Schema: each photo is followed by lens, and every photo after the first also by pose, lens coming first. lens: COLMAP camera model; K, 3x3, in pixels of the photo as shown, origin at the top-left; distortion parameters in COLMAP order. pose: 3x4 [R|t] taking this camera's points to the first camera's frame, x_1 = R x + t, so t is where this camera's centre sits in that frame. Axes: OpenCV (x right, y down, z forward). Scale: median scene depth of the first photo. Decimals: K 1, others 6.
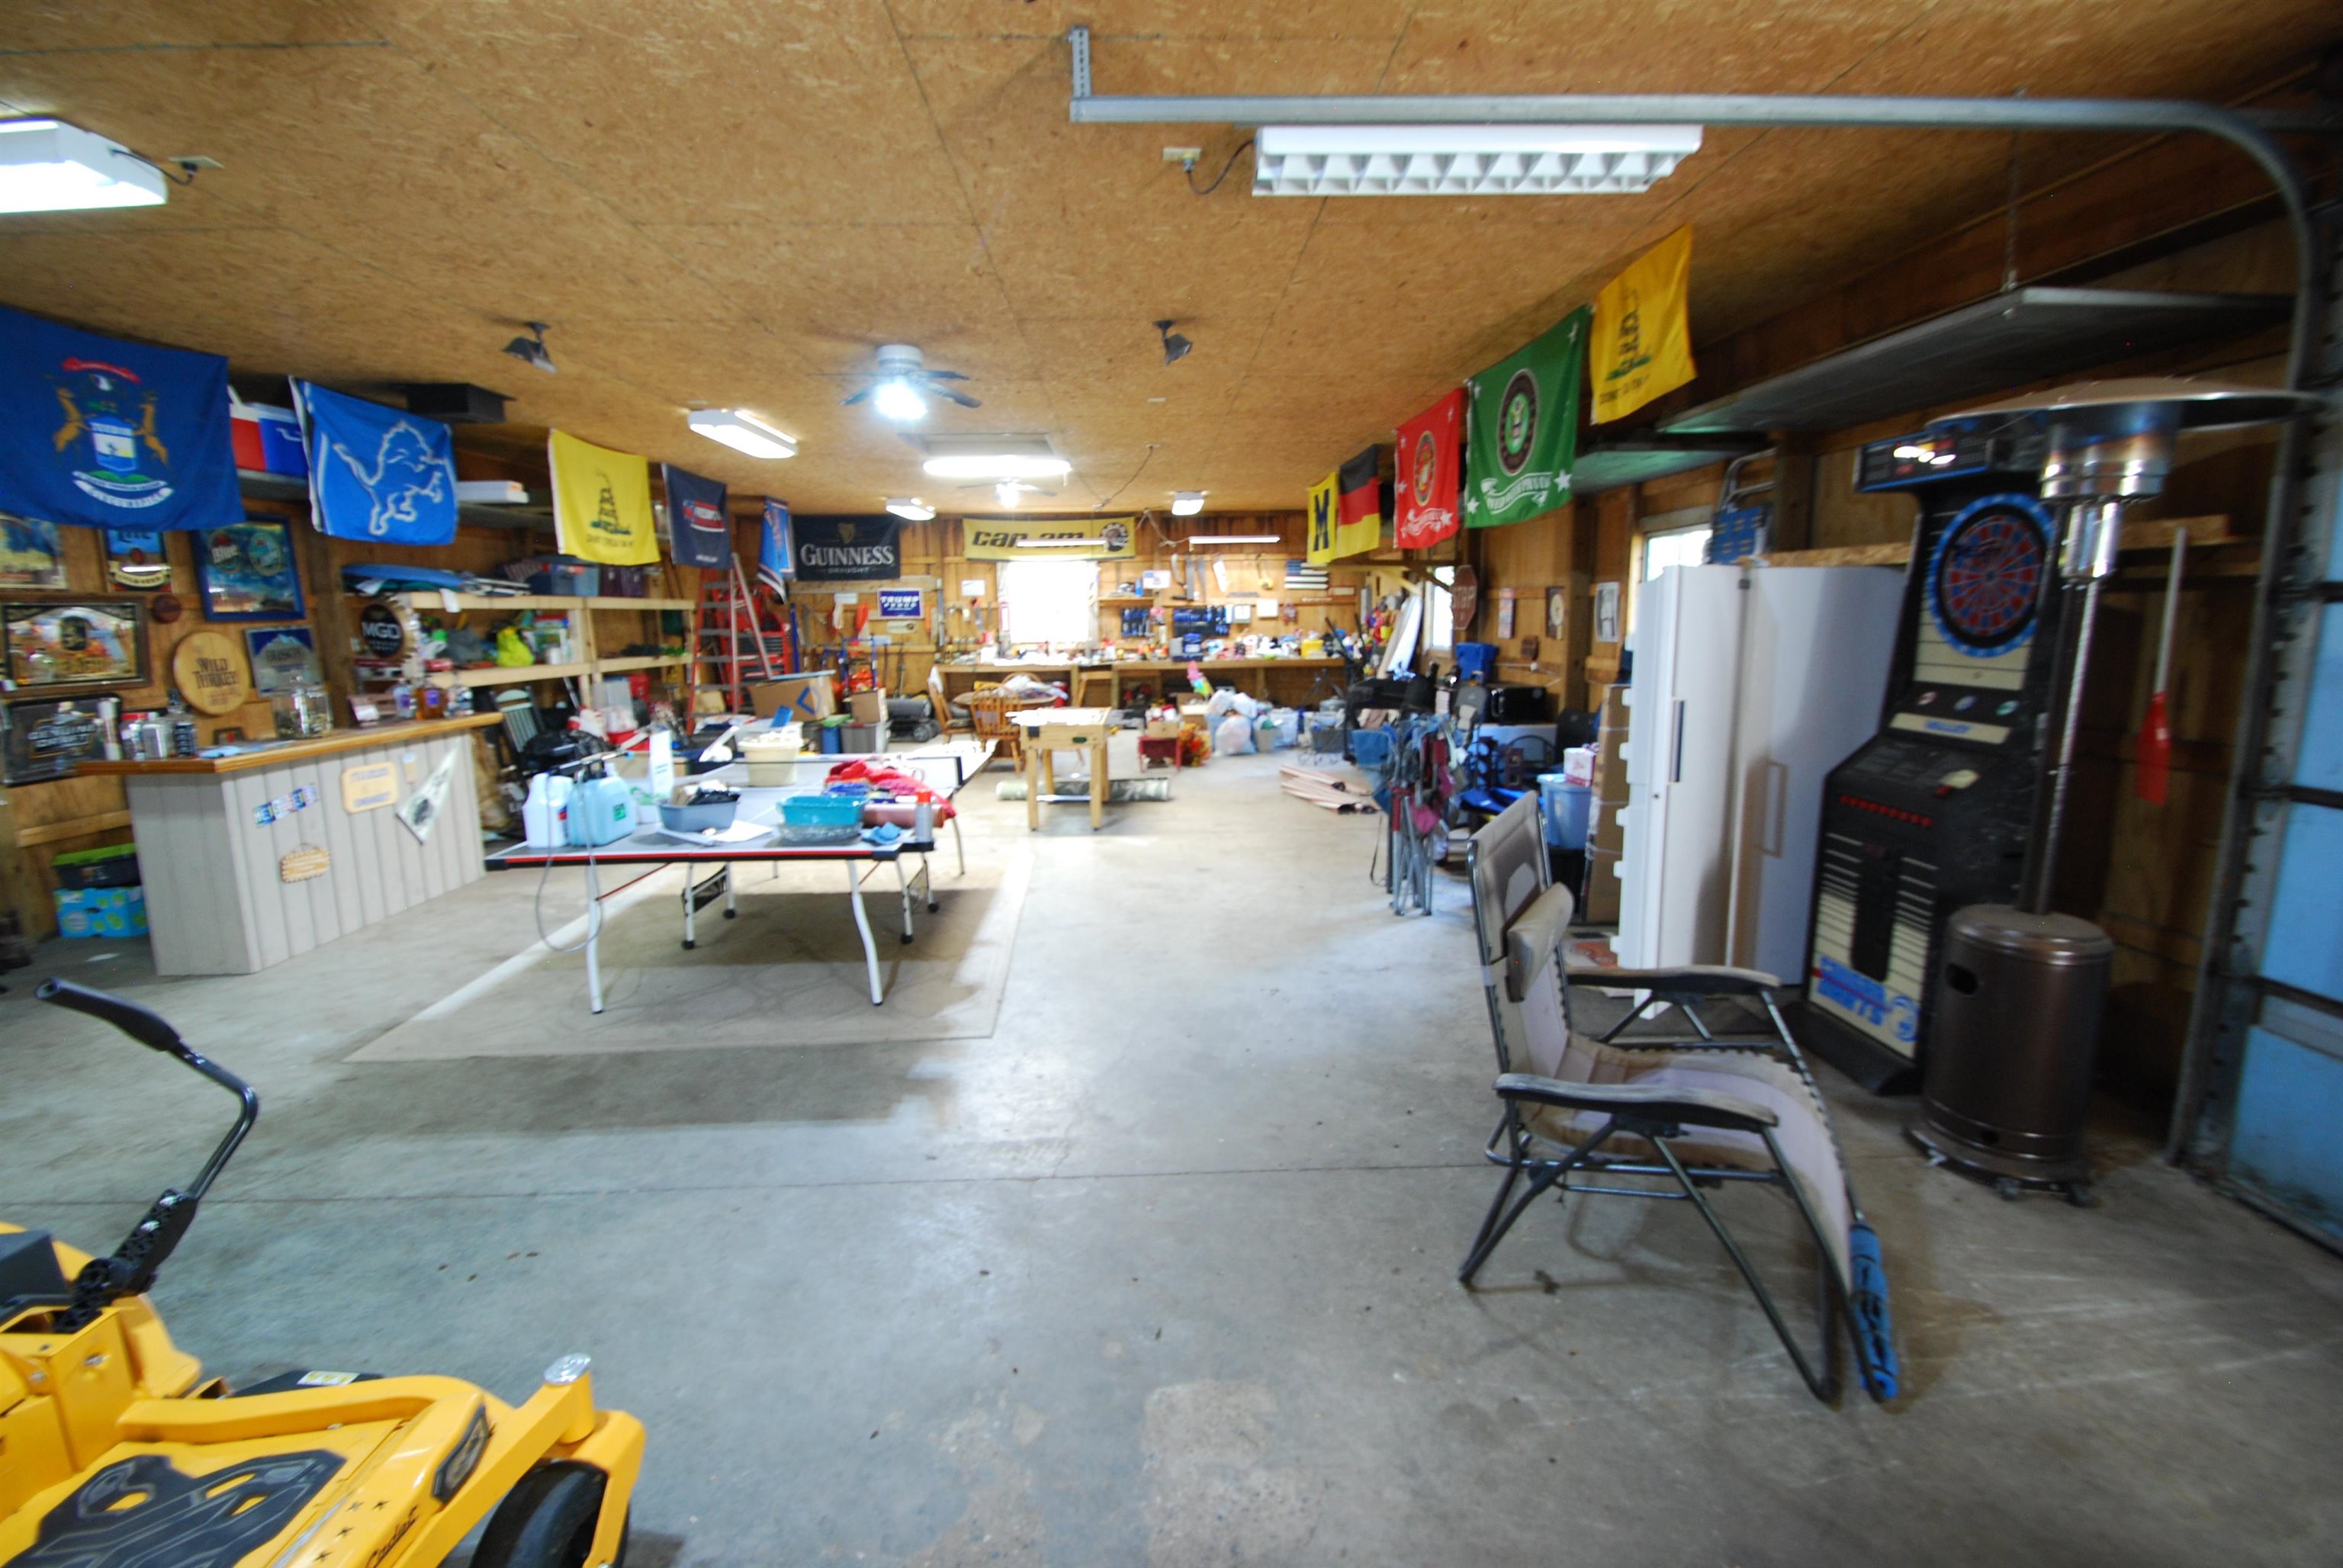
lens RADIAL K [[1036.6, 0, 1172.8], [0, 1036.6, 784.7], [0, 0, 1]] dist [-0.002993, -0.000586]
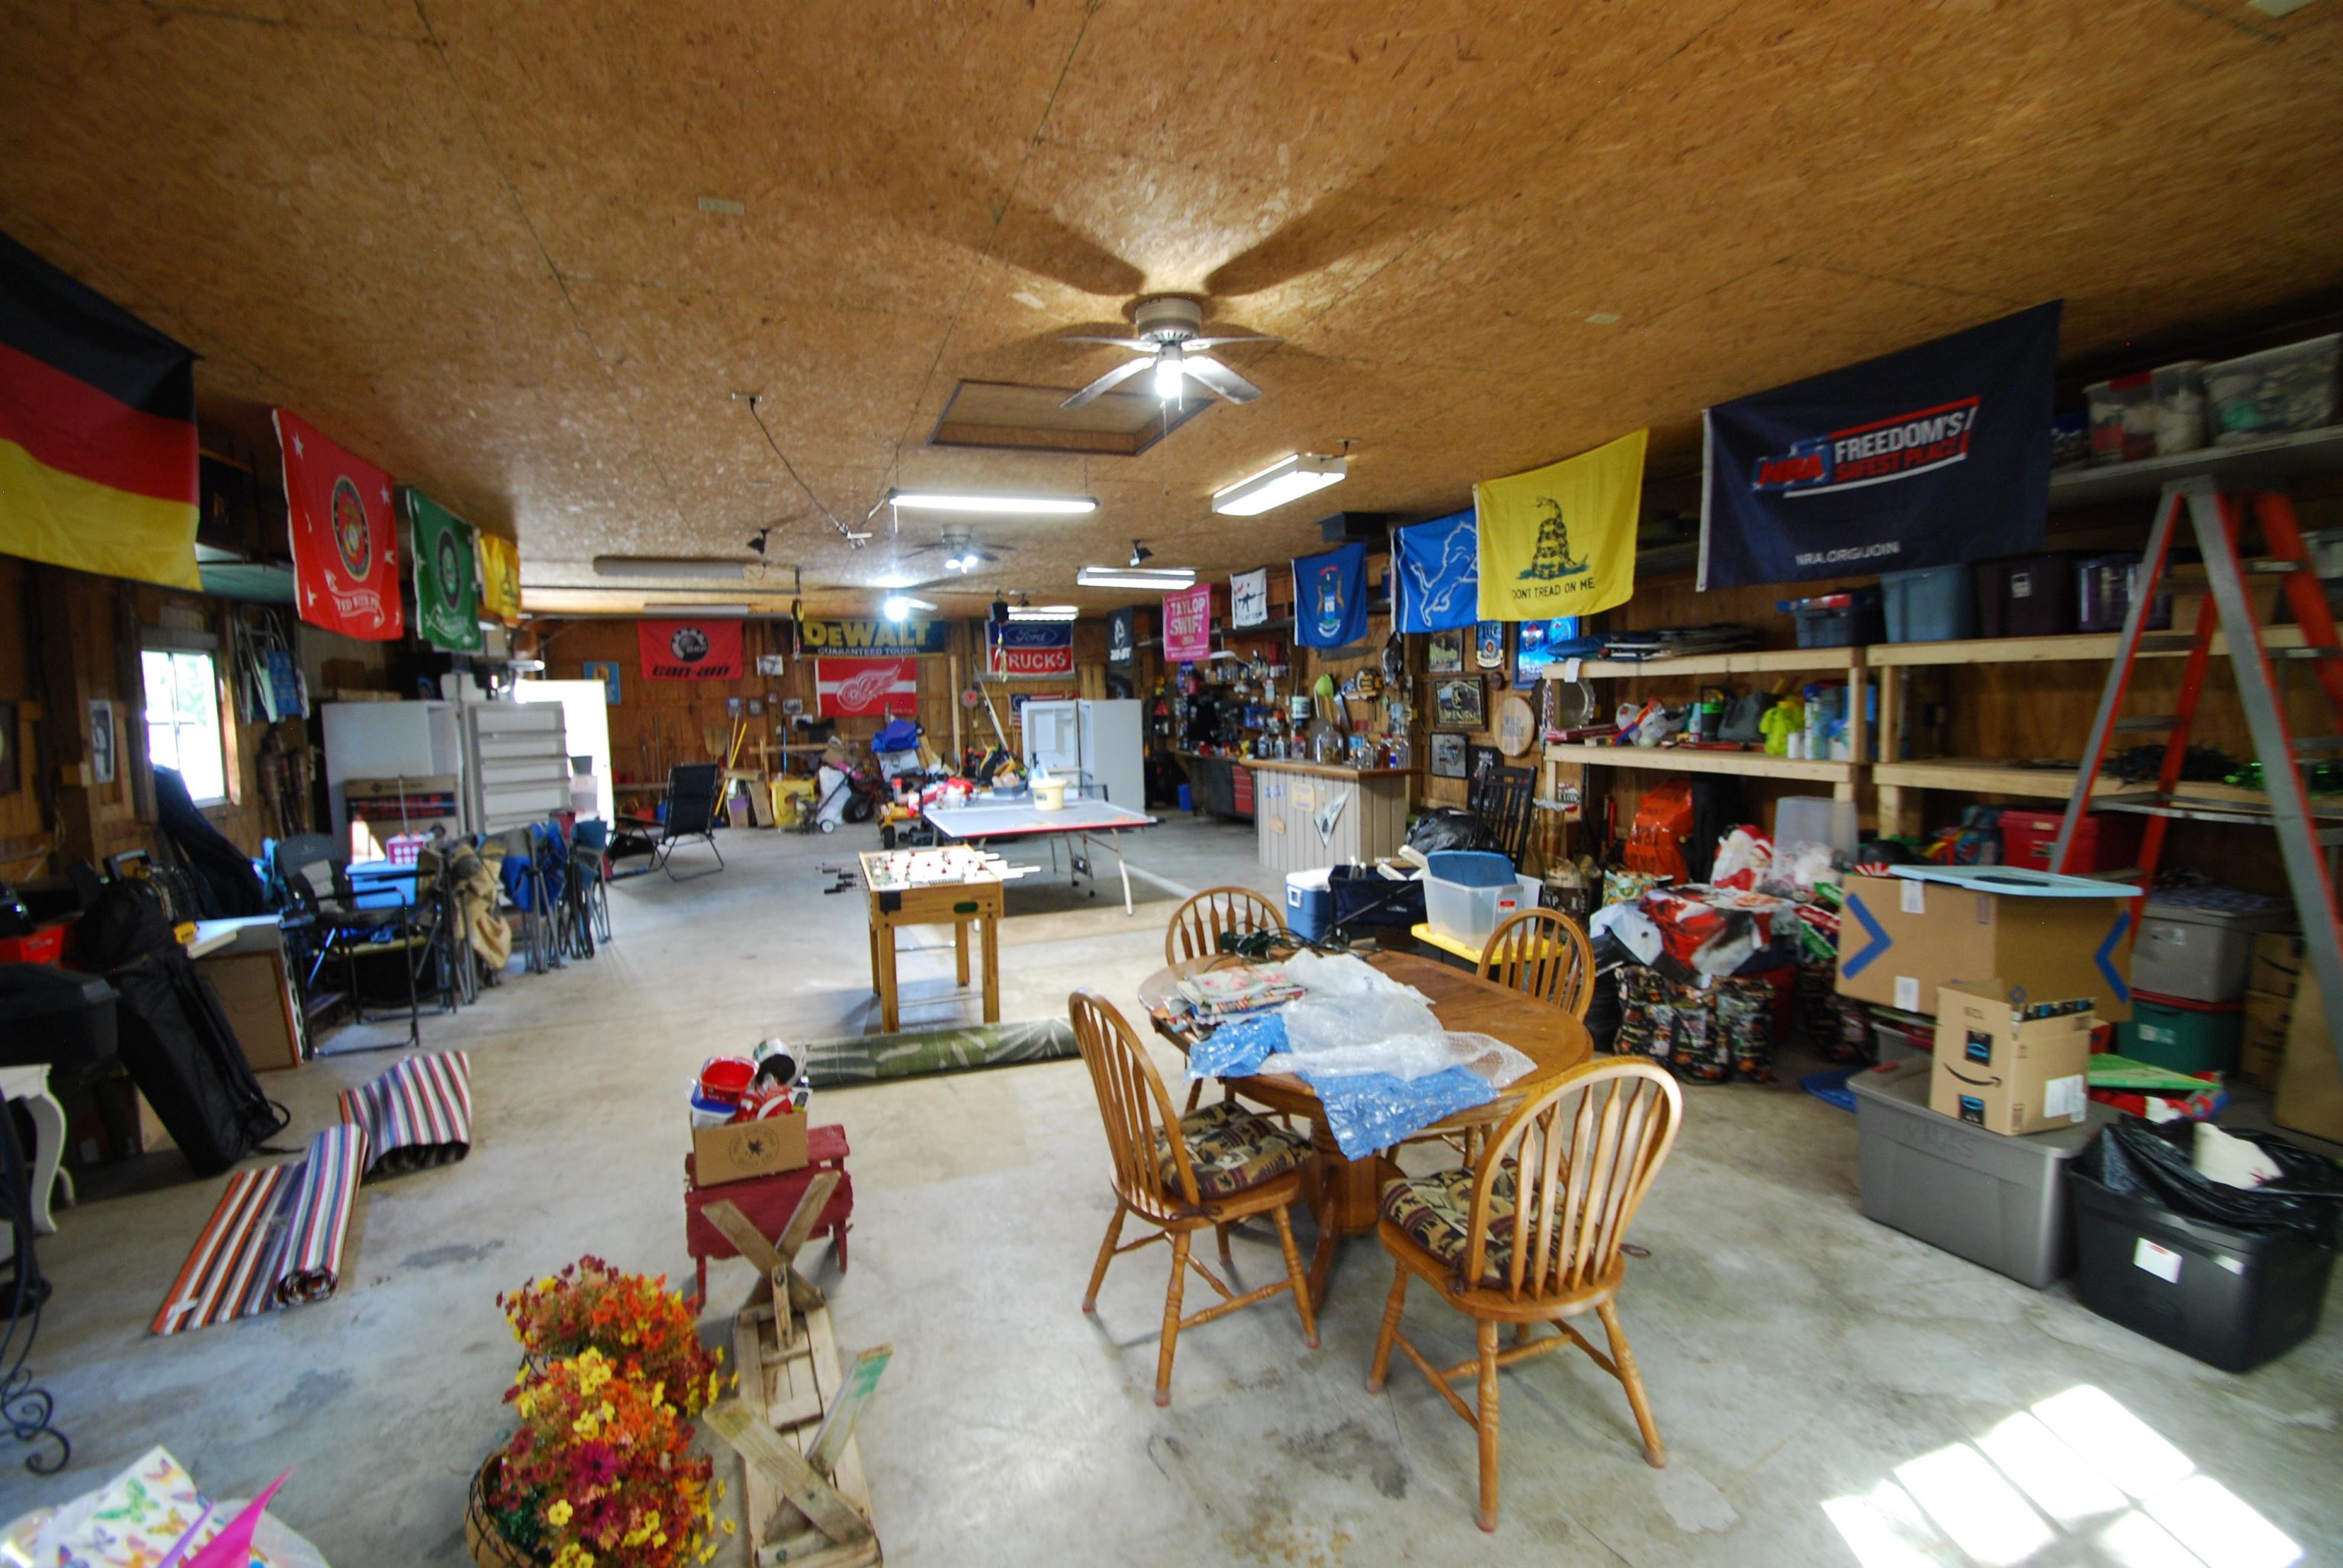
lens RADIAL K [[1036.6, 0, 1168.3], [0, 1036.6, 788.9], [0, 0, 1]] dist [-0.002993, -0.000586]
pose [[-0.936050, 0.063094, -0.346163, -0.013256], [-0.023808, 0.970180, 0.241212, -0.304604], [0.351060, 0.234028, -0.906636, 1.834867]]
